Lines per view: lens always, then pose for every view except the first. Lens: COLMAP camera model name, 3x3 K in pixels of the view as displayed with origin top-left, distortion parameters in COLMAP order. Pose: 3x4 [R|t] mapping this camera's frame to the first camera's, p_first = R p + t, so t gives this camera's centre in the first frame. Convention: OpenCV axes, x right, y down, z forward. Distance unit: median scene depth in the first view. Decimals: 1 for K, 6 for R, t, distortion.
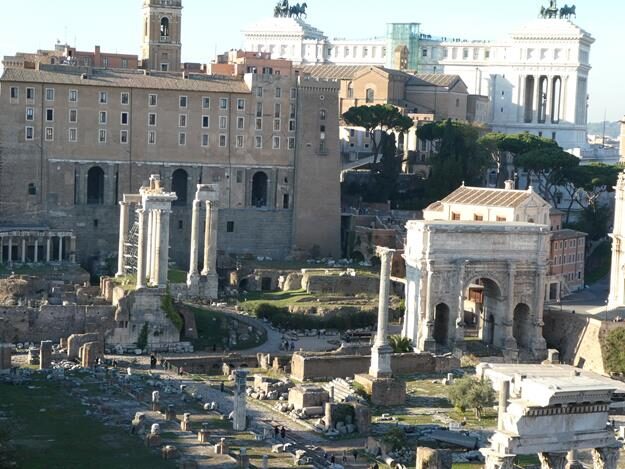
lens RADIAL K [[1347.8, 0, 312.5], [0, 1347.8, 234.5], [0, 0, 1]] dist [0.226197, -0.864400]
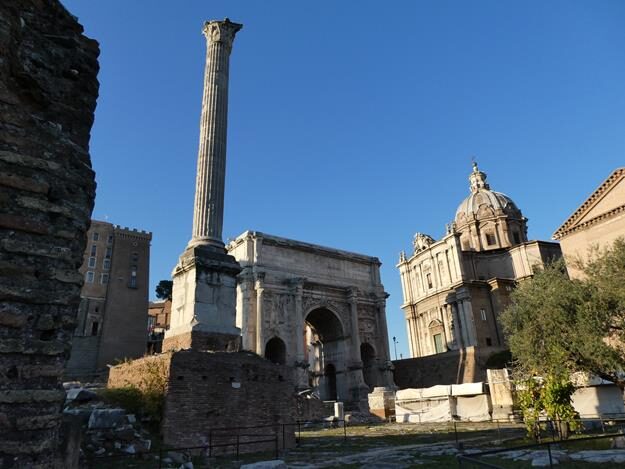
lens RADIAL K [[450.4, 0, 312.5], [0, 450.4, 234.5], [0, 0, 1]] dist [-0.017649, 0.001253]
pose [[0.945077, 0.041980, 0.324141, 0.030919], [0.107702, 0.896332, -0.430104, 0.097119], [-0.308594, 0.441392, 0.842581, 0.695399]]
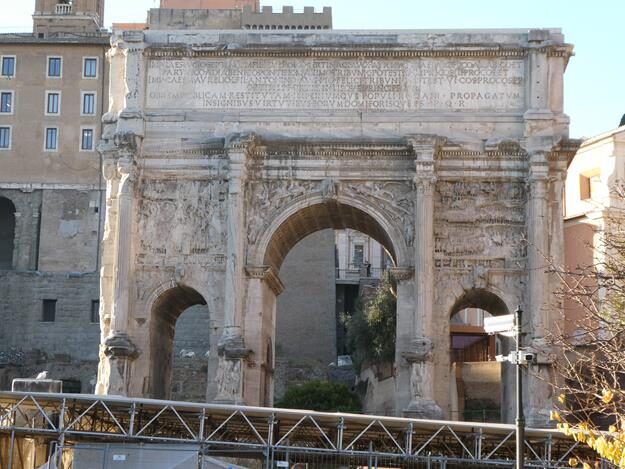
lens RADIAL K [[1347.8, 0, 312.5], [0, 1347.8, 234.5], [0, 0, 1]] dist [0.226197, -0.864400]
pose [[0.932603, -0.082694, -0.351302, 0.206698], [-0.012976, 0.965083, -0.261622, 0.105883], [0.360670, 0.248548, 0.898967, 0.672330]]
